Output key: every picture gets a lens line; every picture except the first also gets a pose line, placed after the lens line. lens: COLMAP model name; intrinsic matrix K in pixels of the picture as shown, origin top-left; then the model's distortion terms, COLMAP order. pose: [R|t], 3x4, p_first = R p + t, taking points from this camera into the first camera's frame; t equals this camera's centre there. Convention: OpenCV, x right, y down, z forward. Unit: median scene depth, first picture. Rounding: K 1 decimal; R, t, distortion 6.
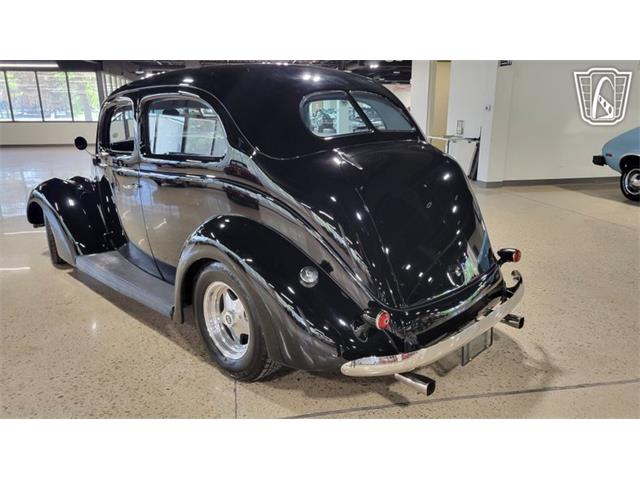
lens RADIAL K [[492.3, 0, 317.7], [0, 492.3, 238.5], [0, 0, 1]] dist [0.056433, -0.037975]
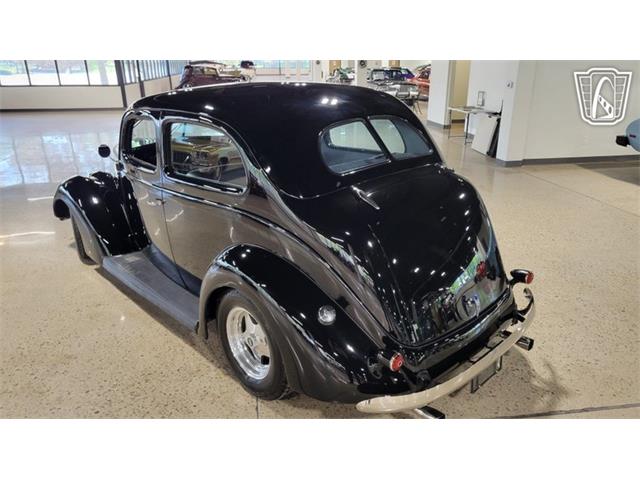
lens RADIAL K [[492.3, 0, 320.1], [0, 492.3, 237.1], [0, 0, 1]] dist [0.056433, -0.037975]
pose [[0.999592, 0.006866, -0.027729, -0.002847], [-0.004532, 0.996508, 0.083368, -0.132259], [0.028204, -0.083209, 0.996133, -0.027833]]
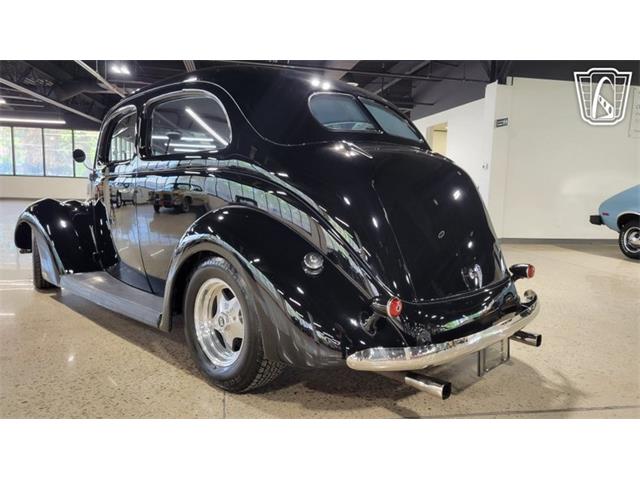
lens RADIAL K [[492.3, 0, 321.8], [0, 492.3, 234.8], [0, 0, 1]] dist [0.056433, -0.037975]
pose [[0.999246, 0.035203, 0.016373, -0.014152], [-0.032334, 0.988012, -0.150955, 0.121893], [-0.021491, 0.150311, 0.988405, 0.062543]]
